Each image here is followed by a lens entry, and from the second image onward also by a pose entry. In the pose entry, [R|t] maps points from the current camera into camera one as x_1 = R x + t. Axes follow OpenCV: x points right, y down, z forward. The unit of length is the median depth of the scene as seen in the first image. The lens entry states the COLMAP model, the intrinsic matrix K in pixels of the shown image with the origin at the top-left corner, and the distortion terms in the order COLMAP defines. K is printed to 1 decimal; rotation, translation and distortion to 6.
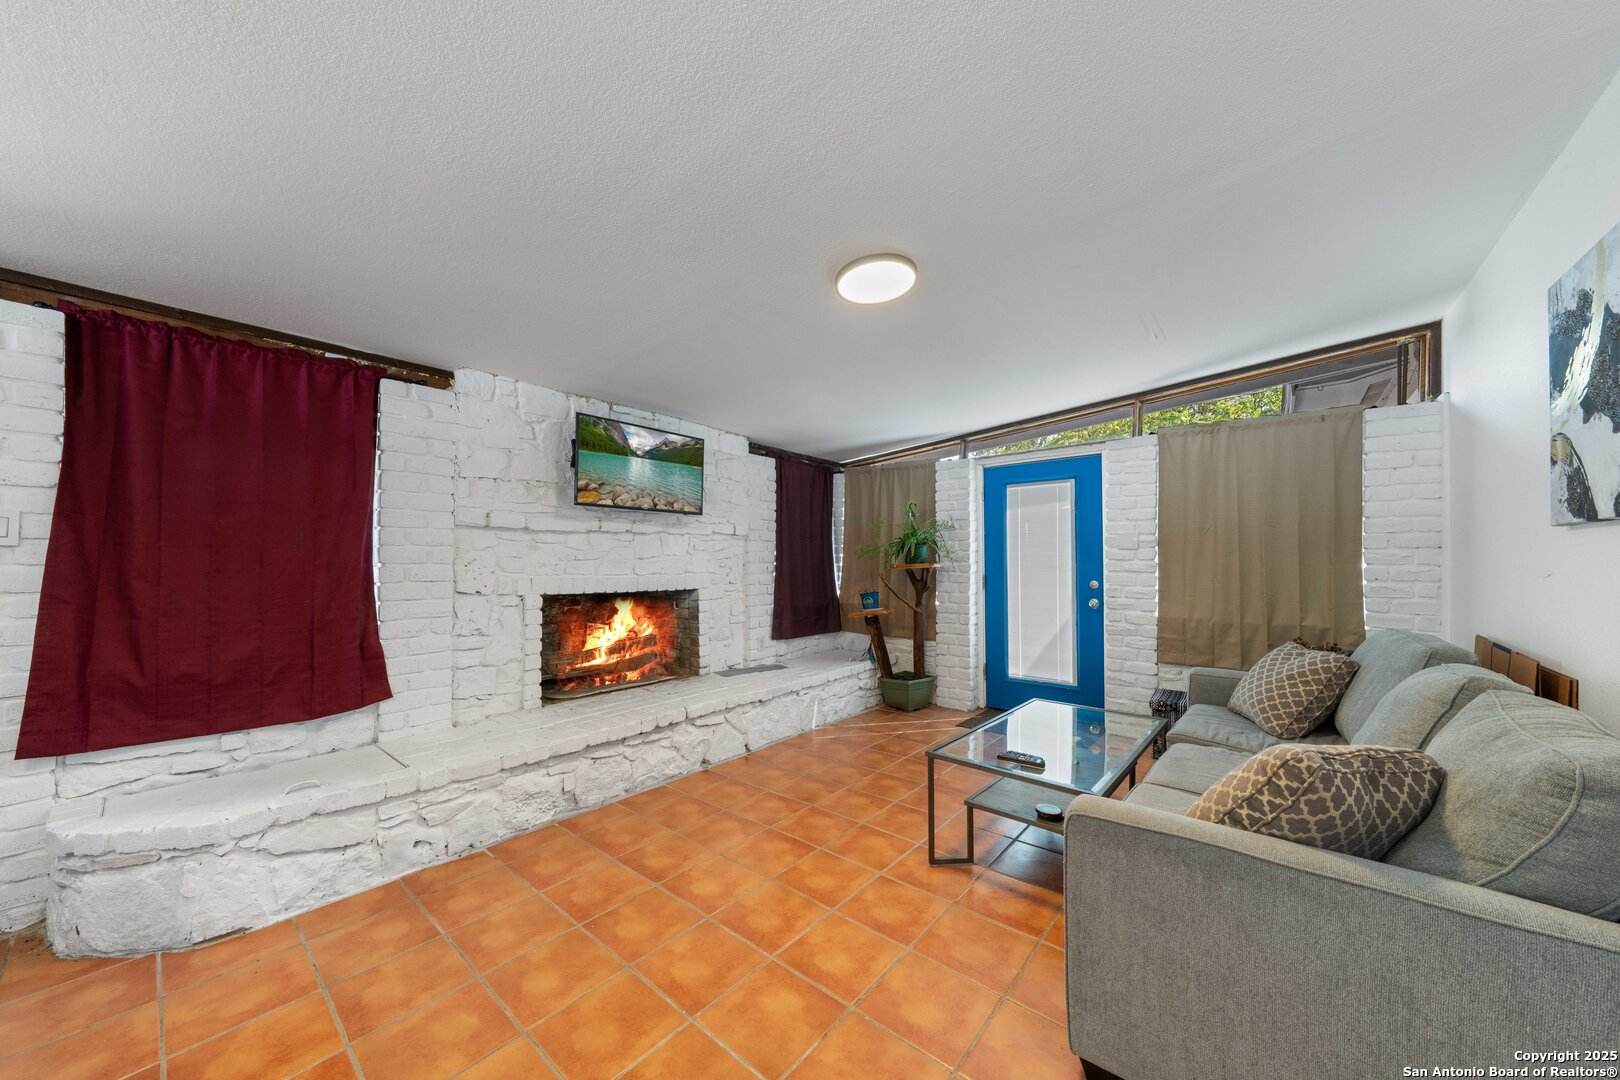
lens RADIAL K [[563.9, 0, 813.5], [0, 563.9, 561.1], [0, 0, 1]] dist [0.001080, 0.000029]
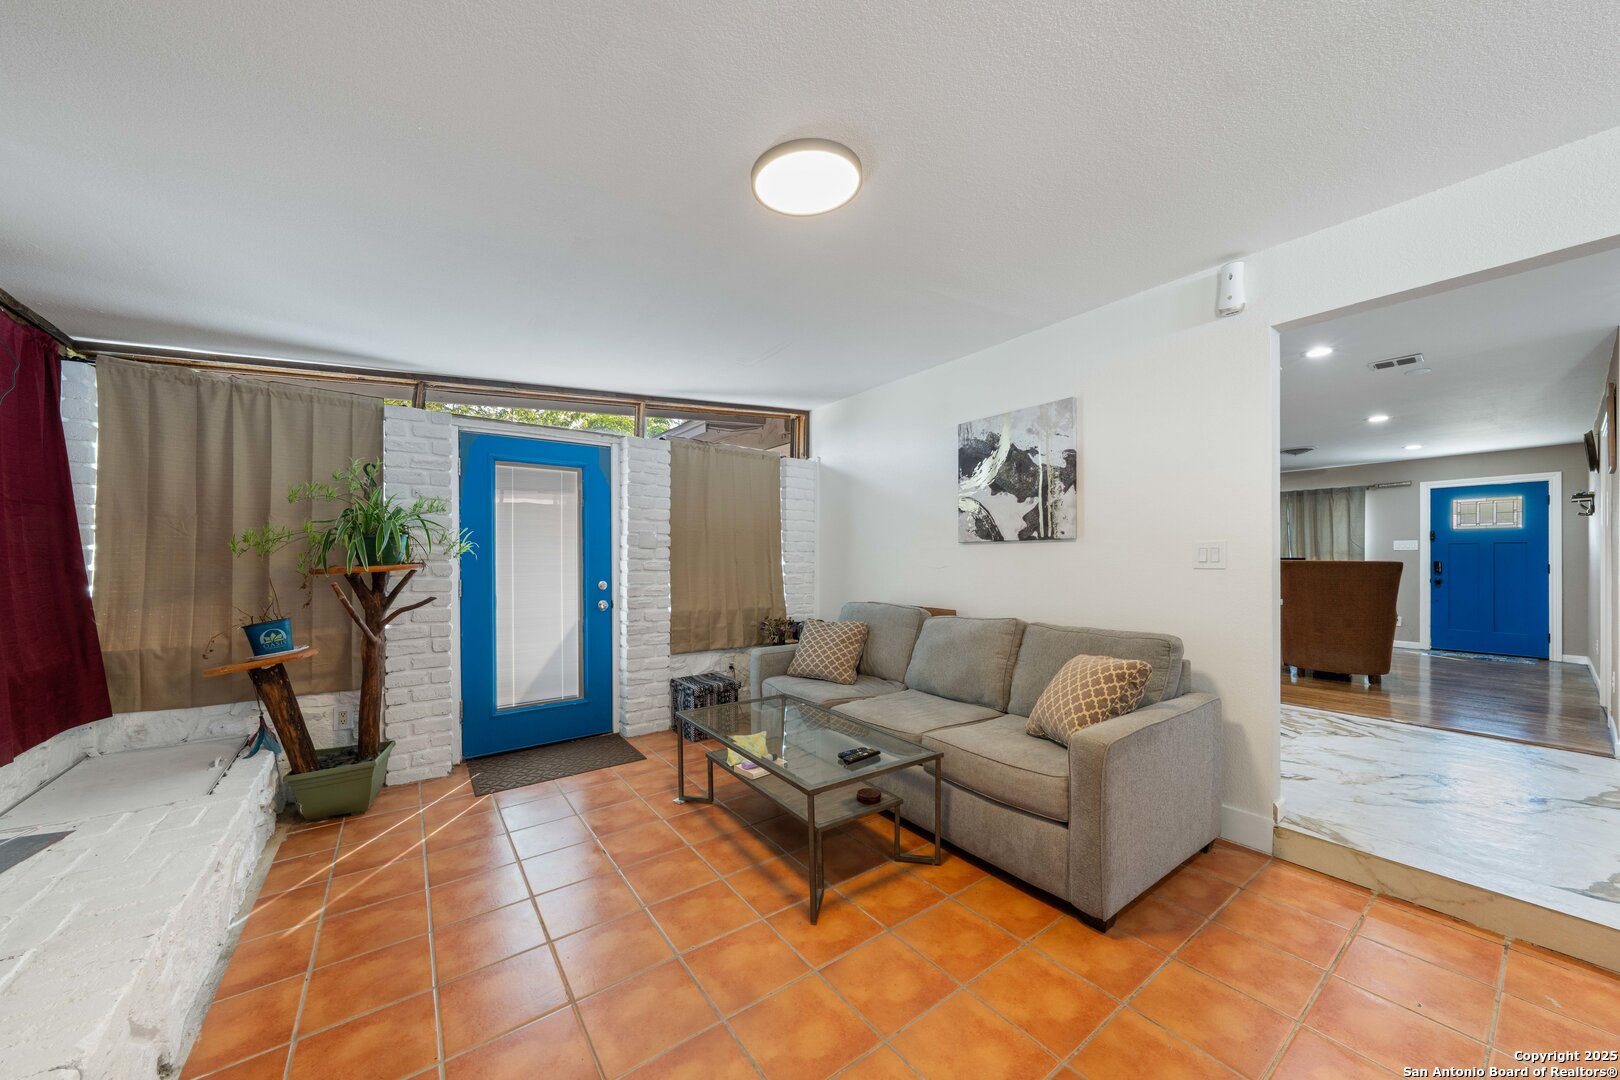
lens RADIAL K [[563.9, 0, 813.5], [0, 563.9, 561.1], [0, 0, 1]] dist [0.001080, 0.000029]
pose [[0.237179, -0.002121, 0.971464, -0.347215], [0.001212, 0.999997, 0.001888, 0.000244], [-0.971465, 0.000730, 0.237181, 0.460450]]
